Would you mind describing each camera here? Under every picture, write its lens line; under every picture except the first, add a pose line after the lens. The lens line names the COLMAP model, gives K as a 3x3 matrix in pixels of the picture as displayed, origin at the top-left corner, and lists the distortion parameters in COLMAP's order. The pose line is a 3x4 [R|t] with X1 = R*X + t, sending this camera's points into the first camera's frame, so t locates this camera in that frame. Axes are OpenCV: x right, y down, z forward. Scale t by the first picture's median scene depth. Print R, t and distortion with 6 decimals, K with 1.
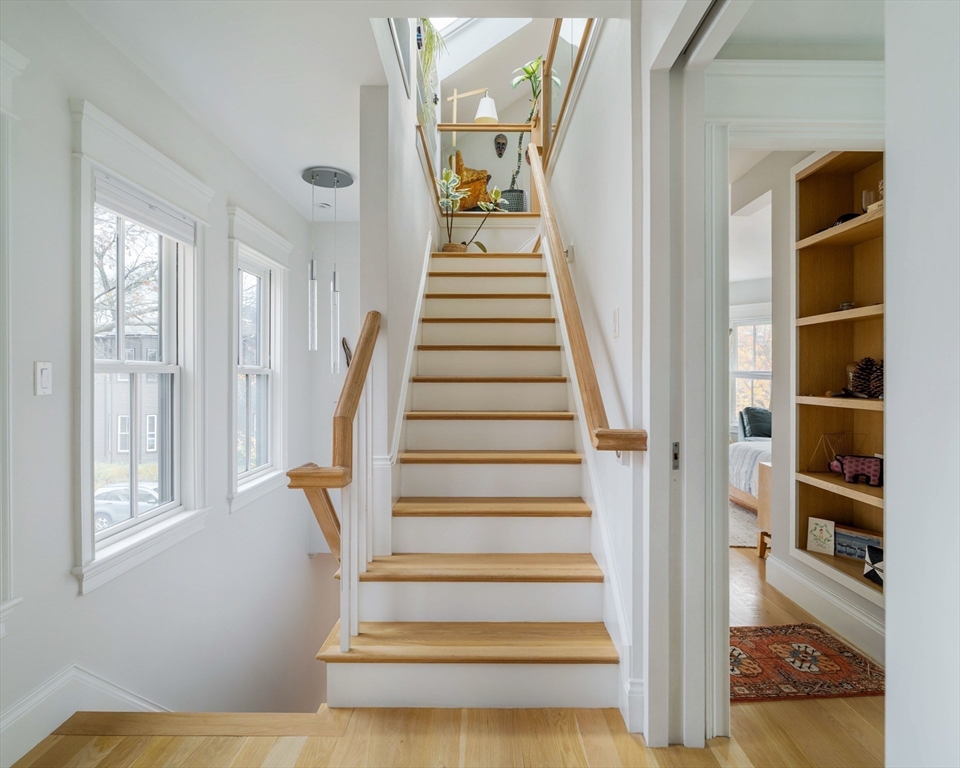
lens RADIAL K [[517.3, 0, 480.0], [0, 517.3, 384.0], [0, 0, 1]] dist [-0.000661, -0.000185]
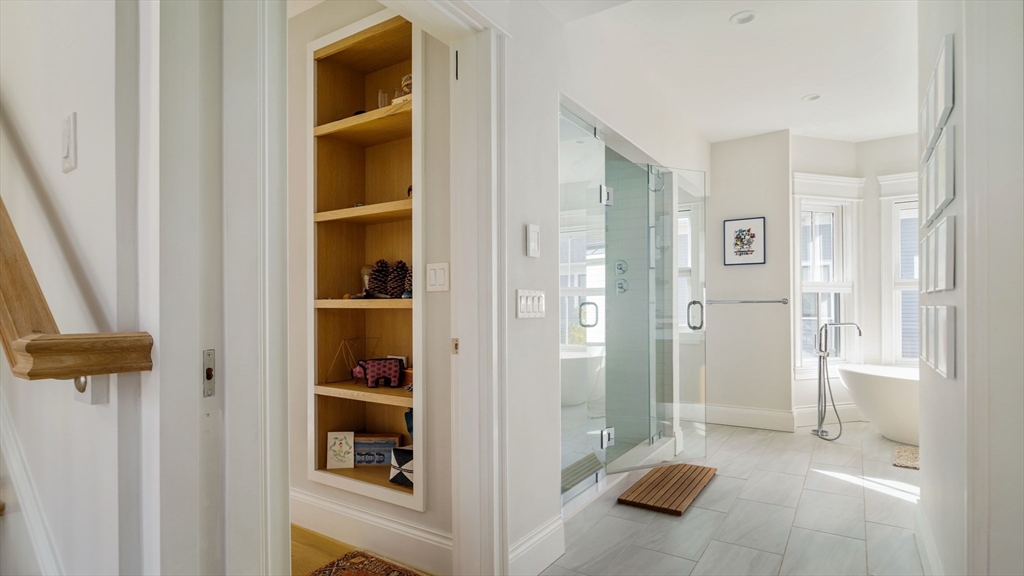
lens RADIAL K [[509.0, 0, 514.6], [0, 509.0, 311.4], [0, 0, 1]] dist [-0.014136, -0.000054]
pose [[0.518245, -0.002907, 0.855227, 0.046971], [0.002875, 0.999994, 0.001657, 0.048253], [-0.855227, 0.001600, 0.518251, 0.281970]]
